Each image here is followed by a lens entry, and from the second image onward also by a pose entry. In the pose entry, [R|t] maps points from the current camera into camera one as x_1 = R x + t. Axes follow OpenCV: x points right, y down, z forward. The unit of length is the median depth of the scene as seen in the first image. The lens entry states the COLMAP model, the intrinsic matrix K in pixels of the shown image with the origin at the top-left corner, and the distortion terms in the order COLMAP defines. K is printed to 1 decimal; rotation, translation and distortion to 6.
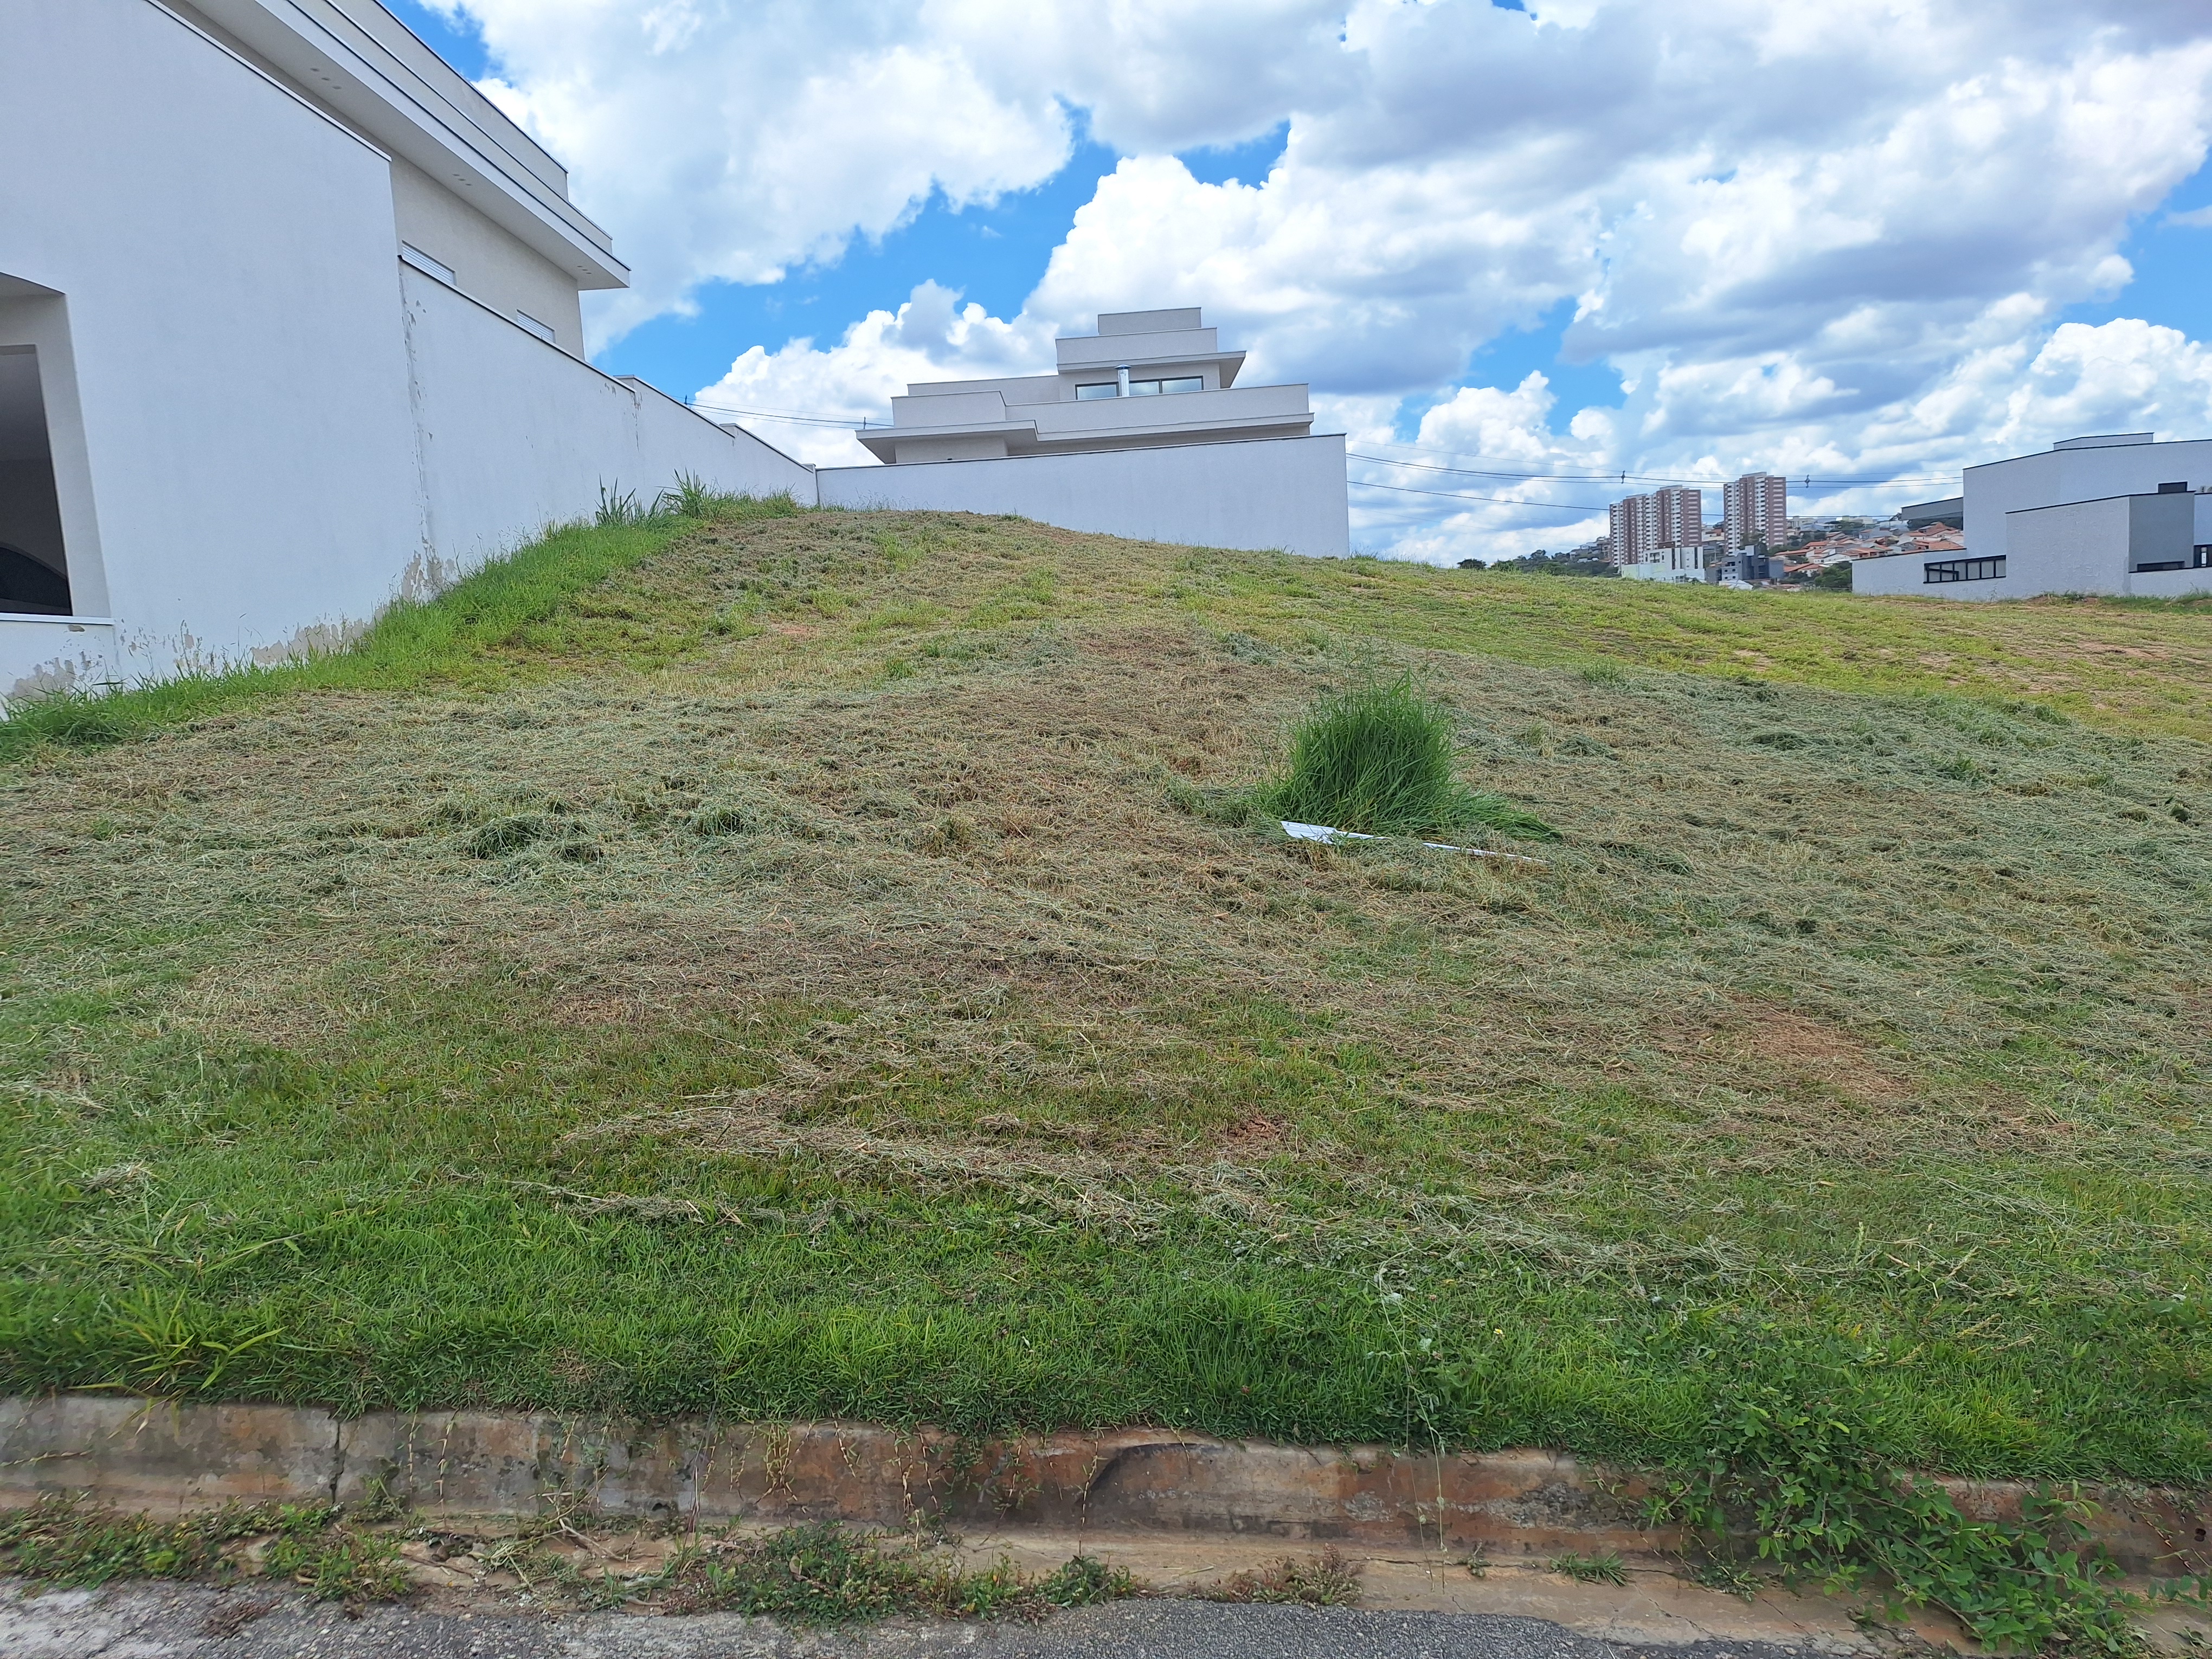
lens RADIAL K [[1552.3, 0, 1087.2], [0, 1552.3, 856.0], [0, 0, 1]] dist [0.052409, -0.043954]
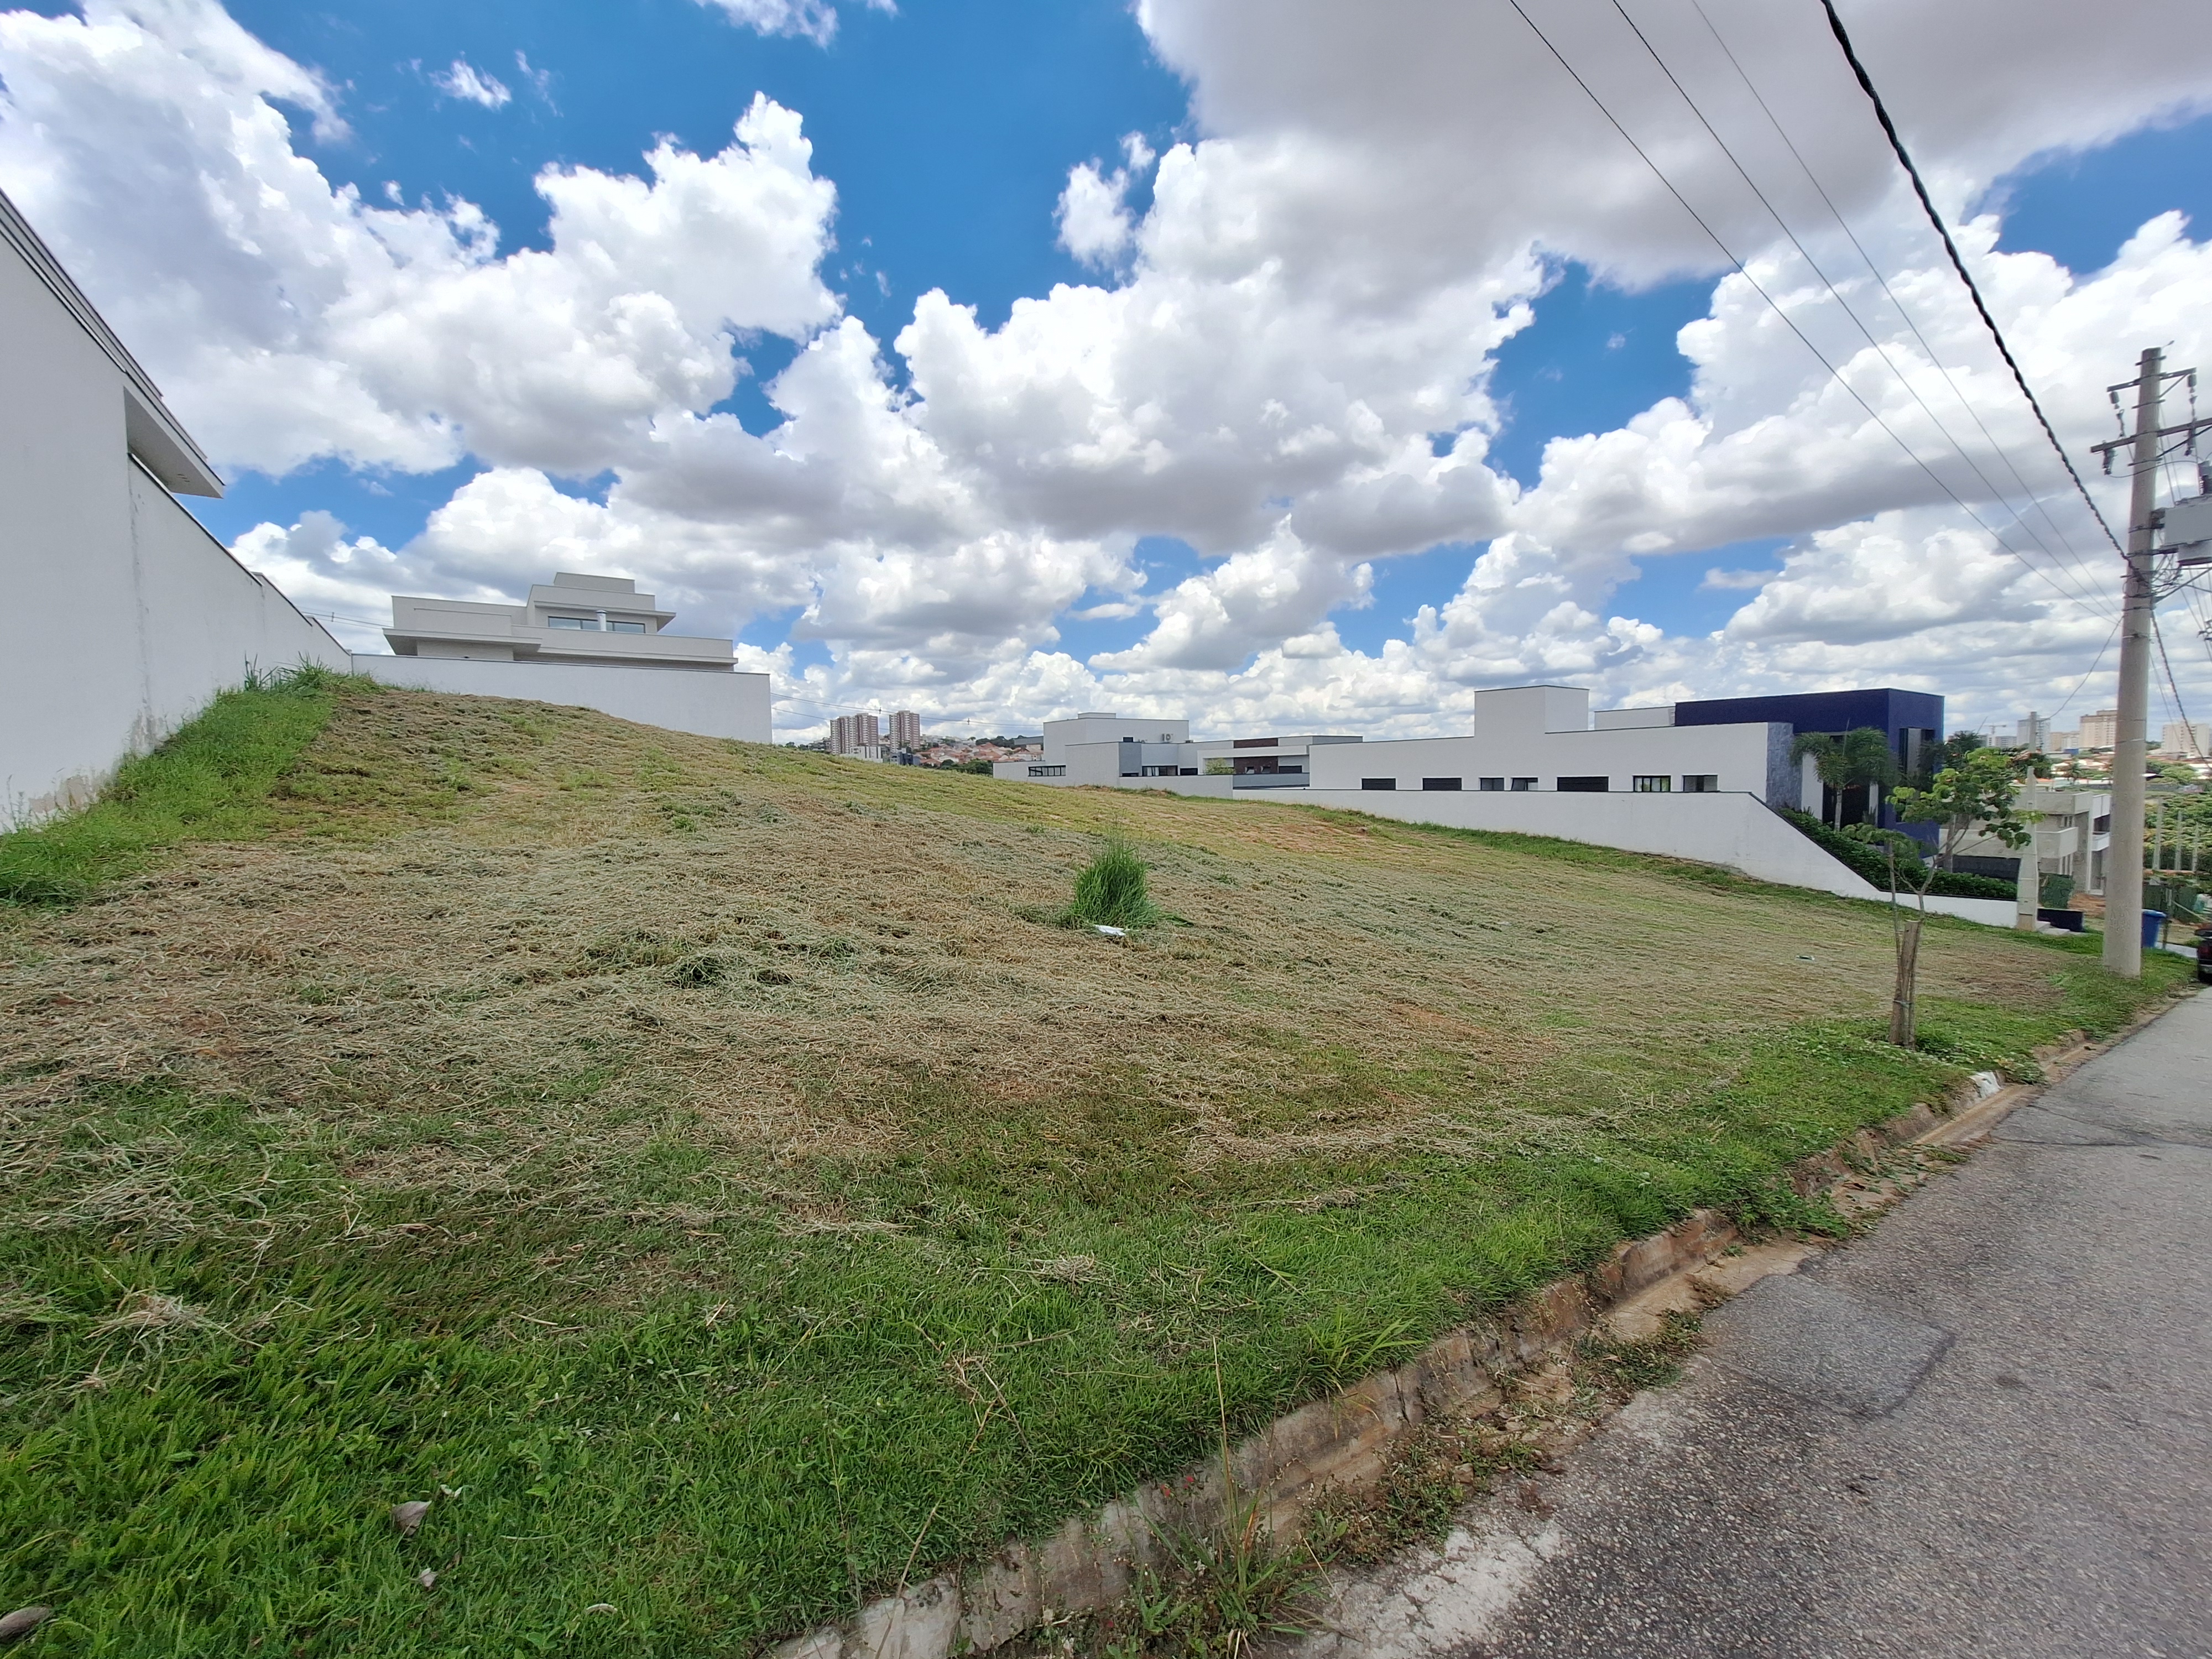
lens RADIAL K [[889.5, 0, 1102.3], [0, 889.5, 822.9], [0, 0, 1]] dist [-0.002148, 0.001299]
pose [[0.801648, 0.013669, 0.597640, -0.081329], [0.047972, 0.995043, -0.087105, -0.007924], [-0.595869, 0.098498, 0.797019, 0.027207]]
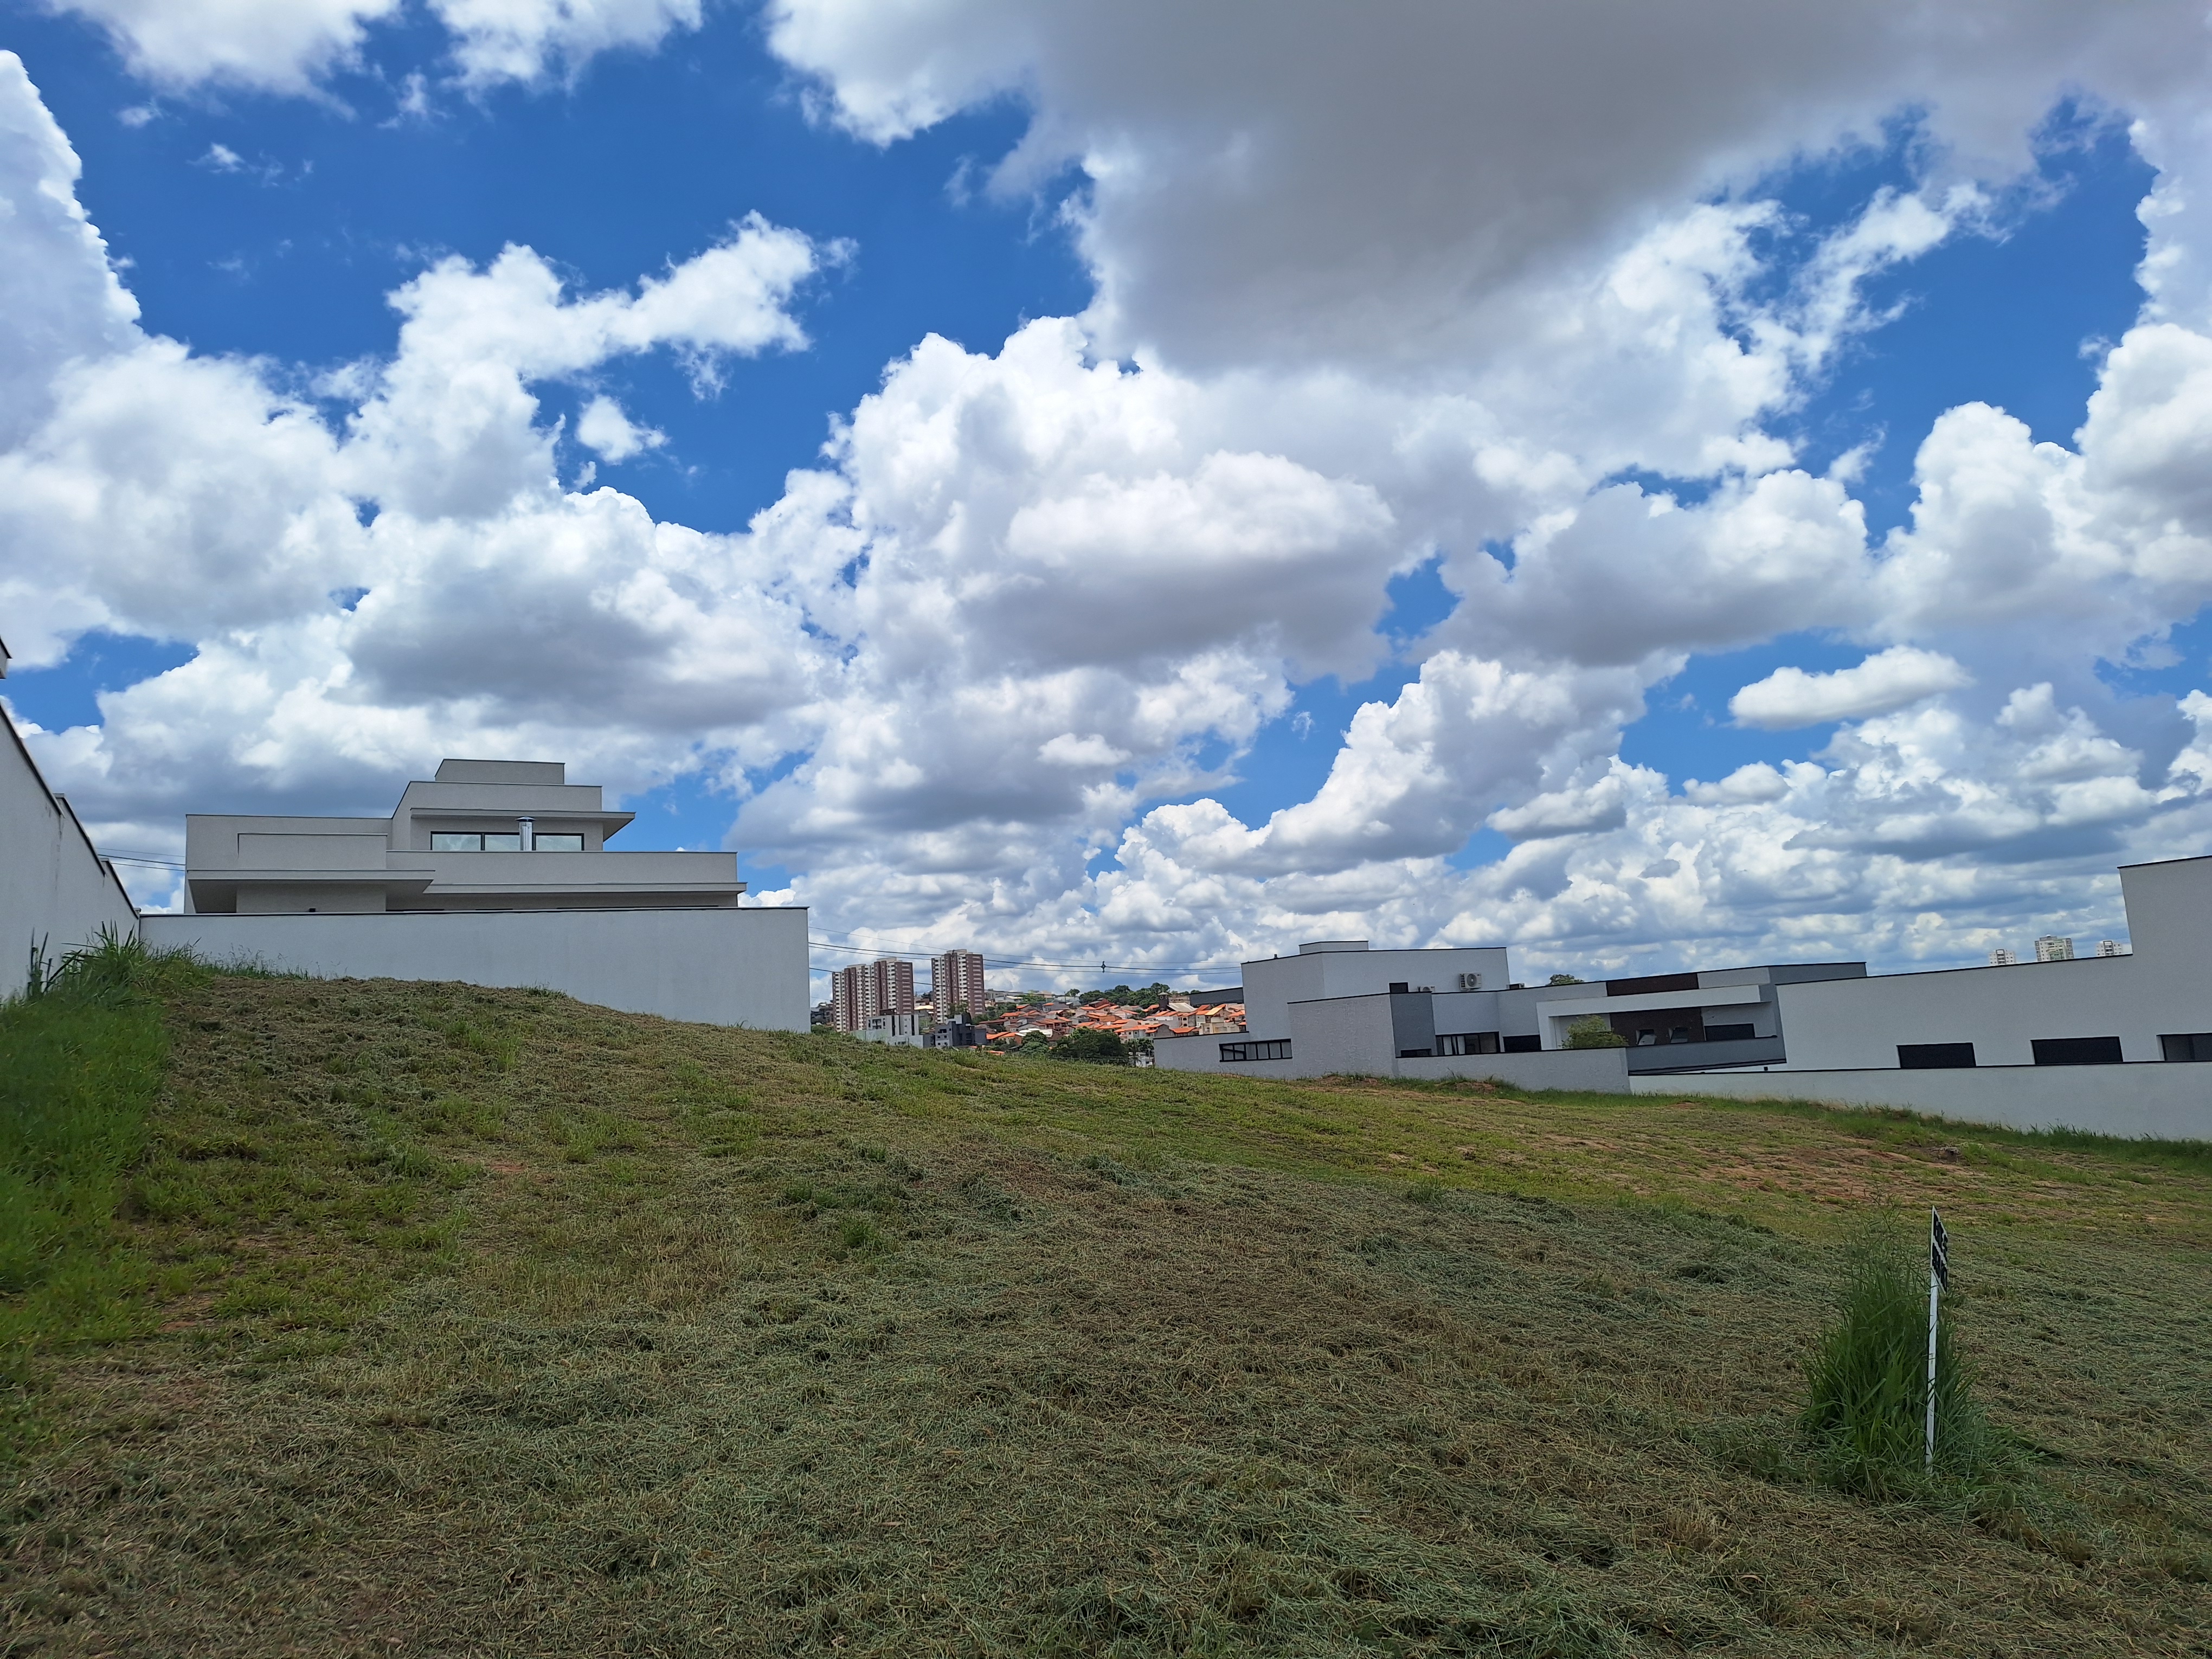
lens RADIAL K [[1552.3, 0, 1088.1], [0, 1552.3, 830.8], [0, 0, 1]] dist [0.052409, -0.043954]
pose [[0.870143, 0.078428, 0.486518, -0.106265], [0.072024, 0.956414, -0.282993, -0.023393], [-0.487508, 0.281285, 0.826568, 0.077689]]
